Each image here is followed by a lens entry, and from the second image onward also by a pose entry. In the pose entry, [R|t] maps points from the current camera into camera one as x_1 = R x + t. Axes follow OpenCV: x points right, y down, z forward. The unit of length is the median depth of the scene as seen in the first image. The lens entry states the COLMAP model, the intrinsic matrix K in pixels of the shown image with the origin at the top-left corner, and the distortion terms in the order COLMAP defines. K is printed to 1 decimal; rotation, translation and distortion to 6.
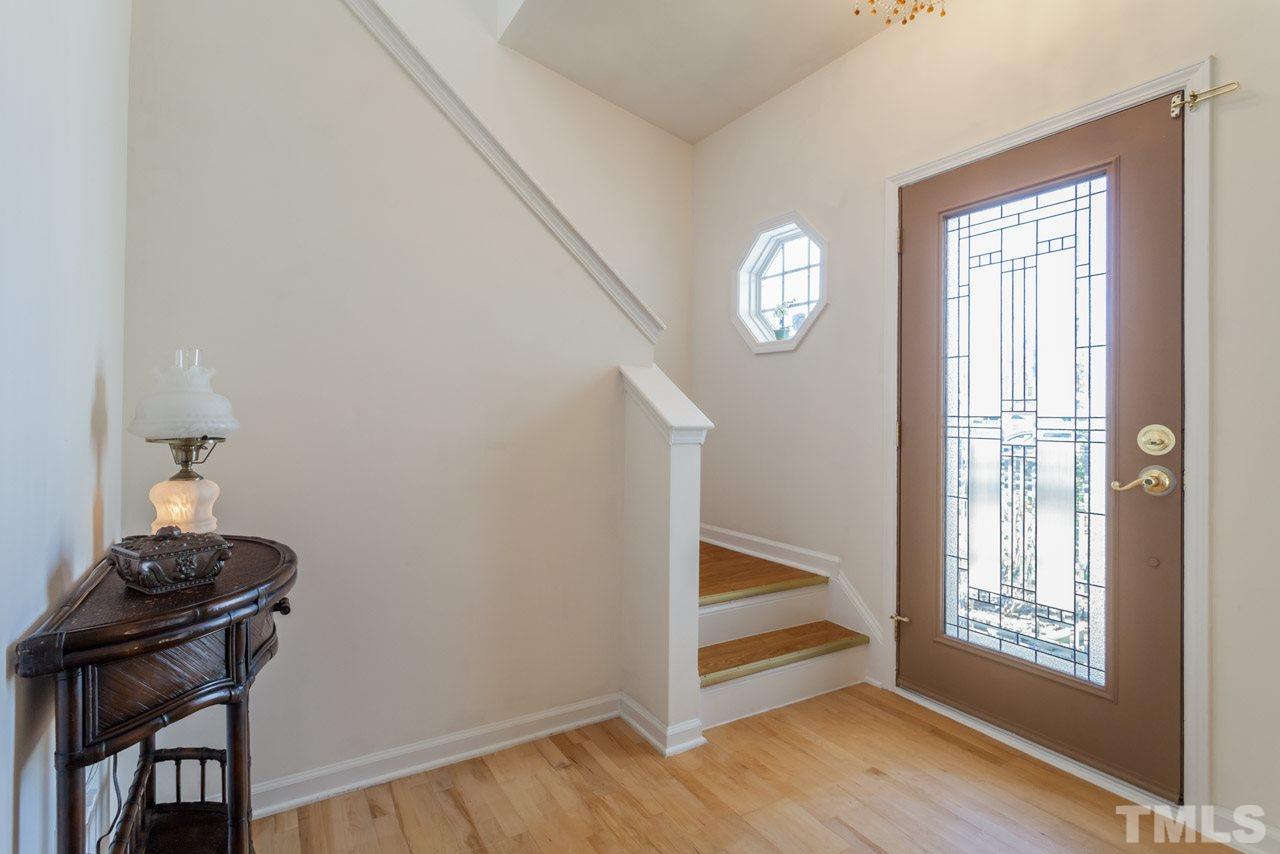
lens RADIAL K [[600.8, 0, 640.0], [0, 600.8, 427.0], [0, 0, 1]] dist [-0.001204, -0.000013]
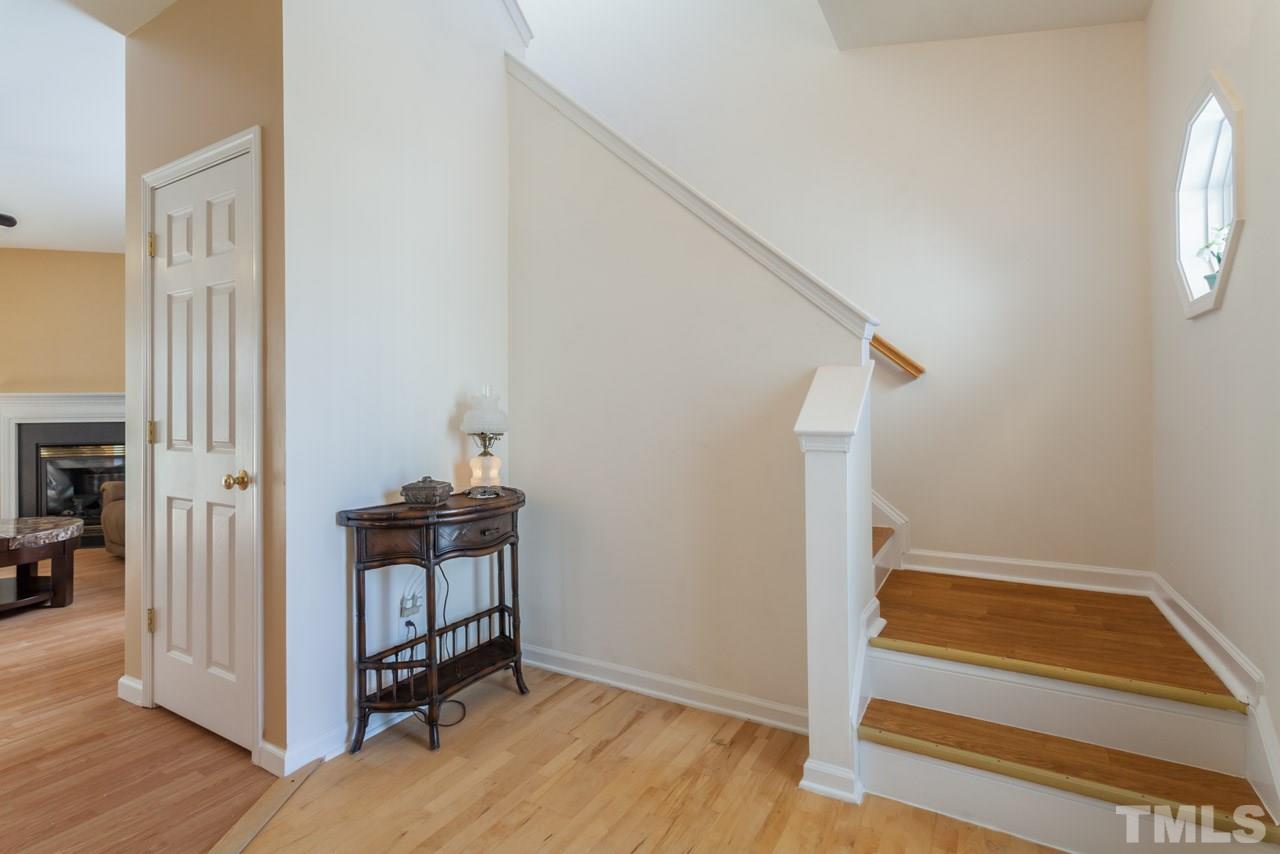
lens RADIAL K [[606.8, 0, 637.8], [0, 606.8, 411.8], [0, 0, 1]] dist [0.000975, 0.000214]
pose [[0.504970, -0.008810, -0.863092, 0.734127], [-0.006839, 0.999876, -0.014208, -0.016833], [0.863110, 0.013077, 0.504847, 0.303010]]
